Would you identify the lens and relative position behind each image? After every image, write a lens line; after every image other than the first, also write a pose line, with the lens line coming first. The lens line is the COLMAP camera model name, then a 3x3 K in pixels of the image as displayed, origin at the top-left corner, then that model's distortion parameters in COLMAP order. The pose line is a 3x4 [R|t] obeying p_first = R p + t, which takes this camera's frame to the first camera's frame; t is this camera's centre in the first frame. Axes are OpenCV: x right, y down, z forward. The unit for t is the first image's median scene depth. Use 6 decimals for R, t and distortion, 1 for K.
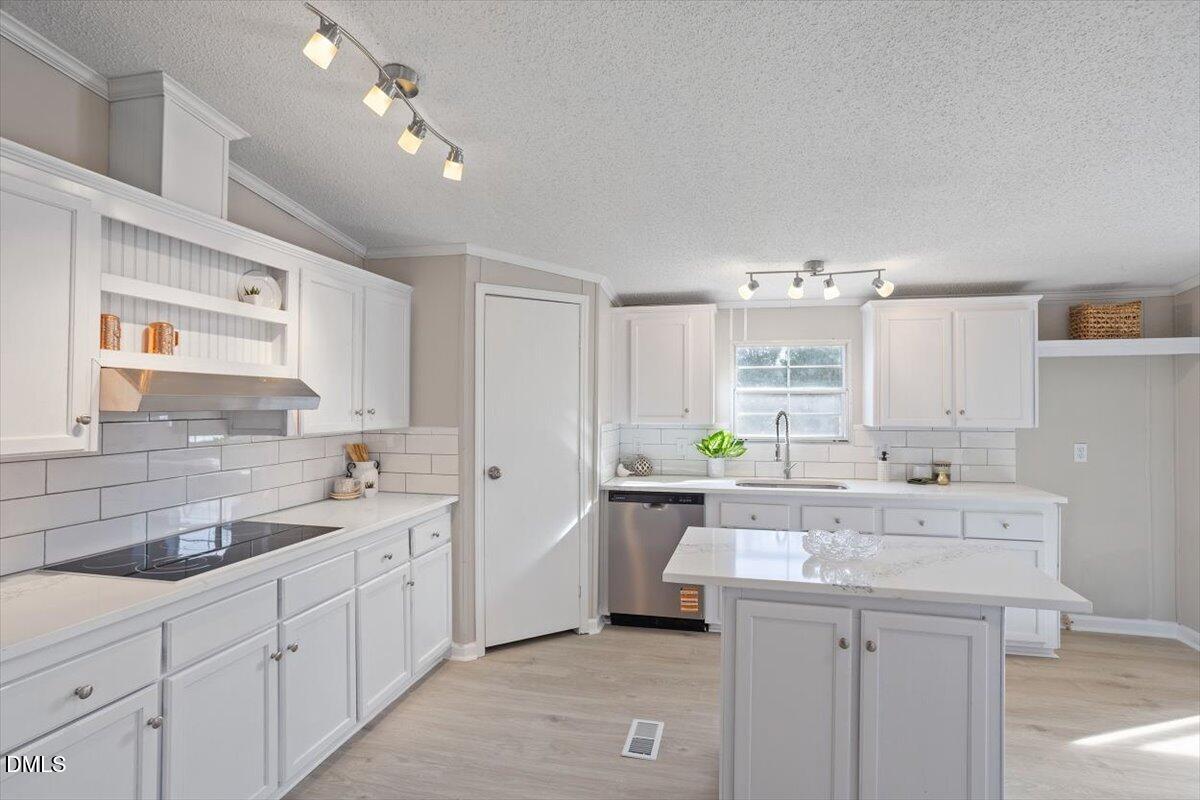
lens RADIAL K [[606.3, 0, 591.8], [0, 606.3, 395.7], [0, 0, 1]] dist [-0.047504, 0.028493]
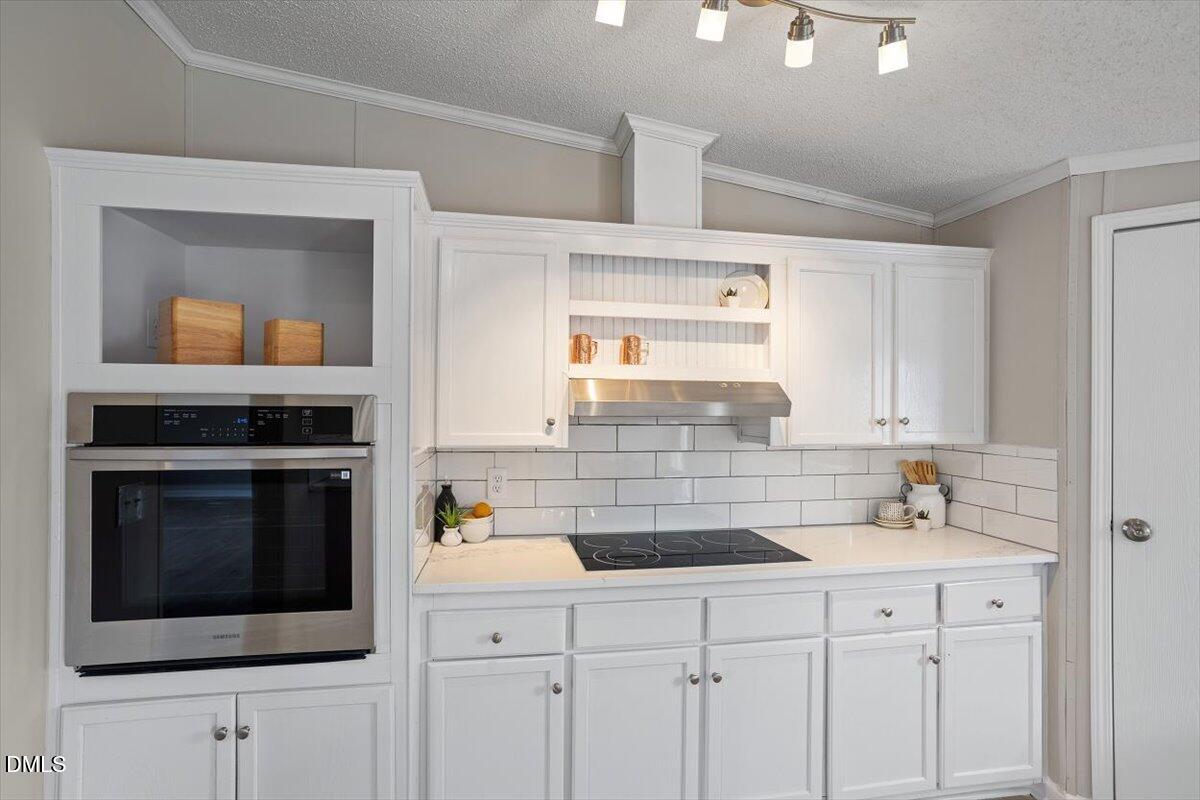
lens RADIAL K [[582.6, 0, 593.1], [0, 582.6, 406.2], [0, 0, 1]] dist [-0.059908, 0.036026]
pose [[0.387185, -0.002089, -0.922000, 0.154012], [0.005070, 0.999987, -0.000137, 0.004901], [0.921988, -0.004621, 0.387191, 0.319664]]
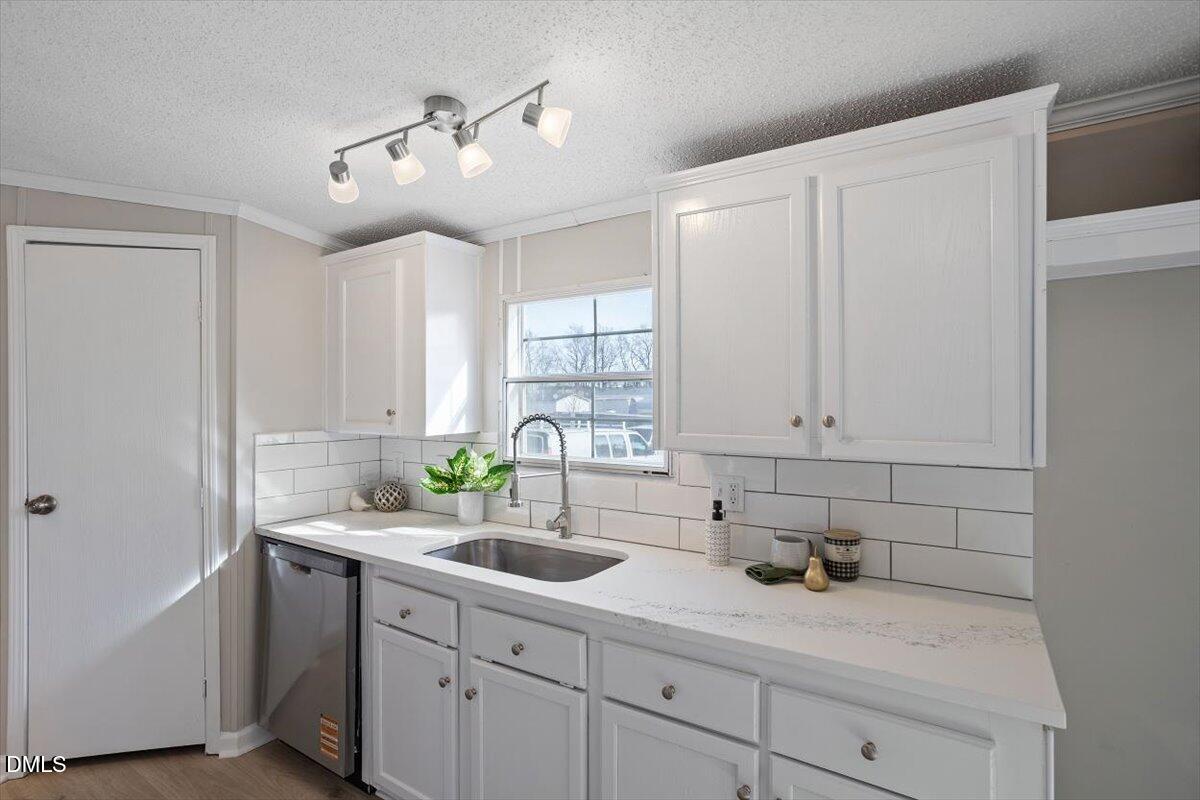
lens RADIAL K [[583.3, 0, 595.1], [0, 583.3, 397.3], [0, 0, 1]] dist [-0.061116, 0.036919]
pose [[0.938054, -0.005908, -0.346438, 0.685596], [0.009703, 0.999910, 0.009221, 0.007282], [0.346353, -0.012011, 0.938027, 0.658951]]
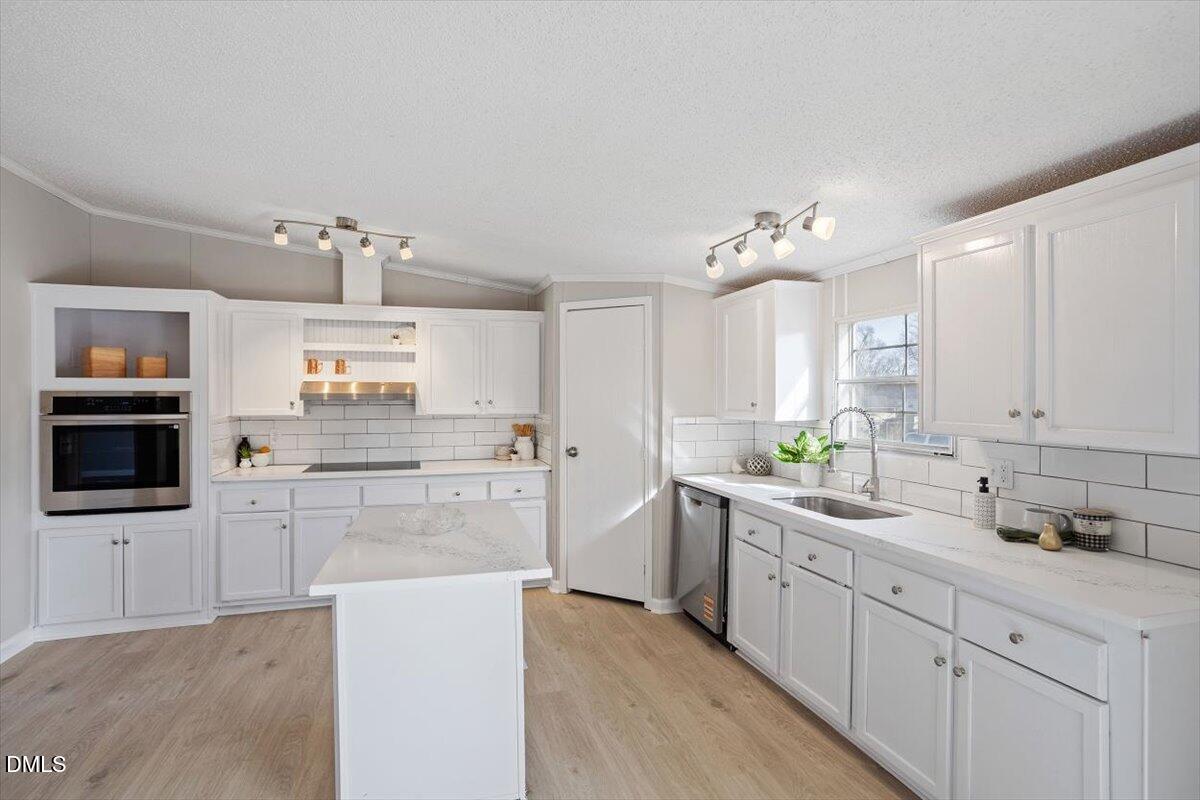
lens RADIAL K [[583.3, 0, 595.1], [0, 583.3, 397.3], [0, 0, 1]] dist [-0.061116, 0.036919]
pose [[0.499719, 0.001194, -0.866187, 0.972209], [0.010398, 0.999919, 0.007377, 0.006031], [0.866125, -0.012693, 0.499666, 0.465648]]
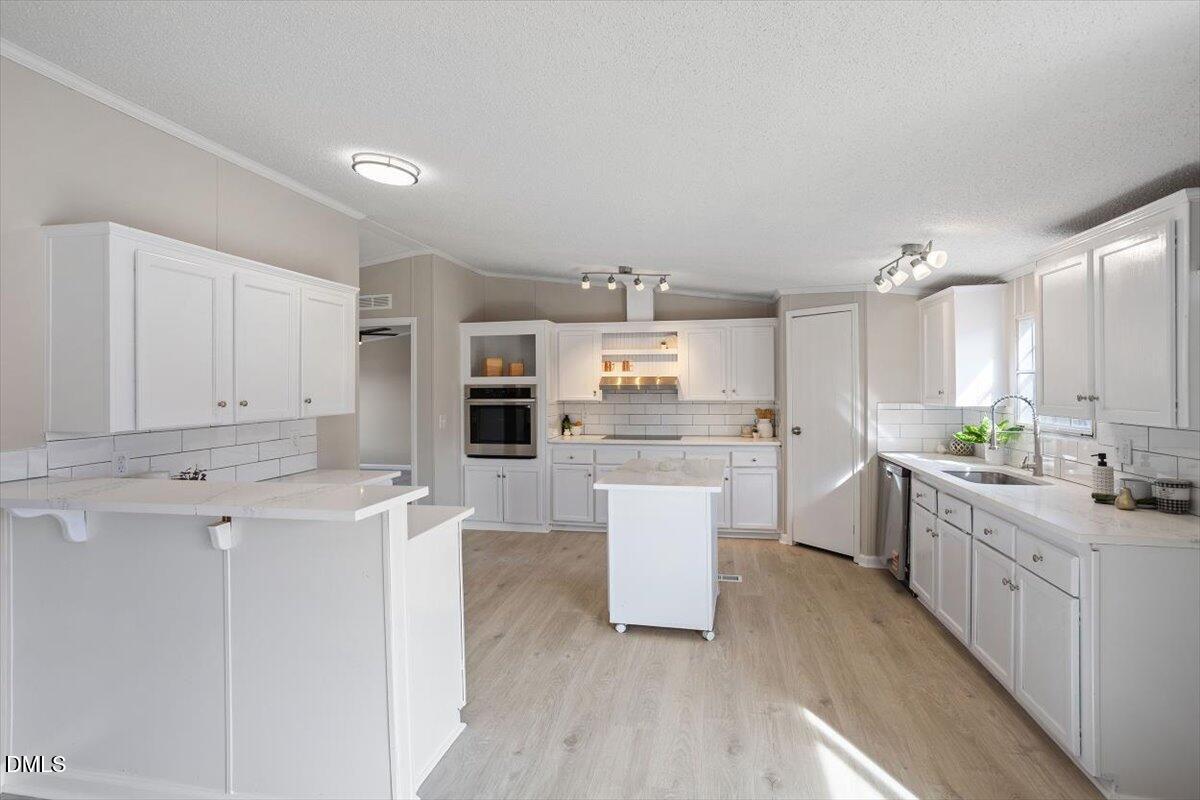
lens RADIAL K [[588.6, 0, 594.0], [0, 588.6, 386.8], [0, 0, 1]] dist [-0.050772, 0.035704]
pose [[0.019096, -0.000922, -0.999817, 1.426980], [0.017661, 0.999844, -0.000585, 0.006094], [0.999662, -0.017646, 0.019109, 0.480971]]
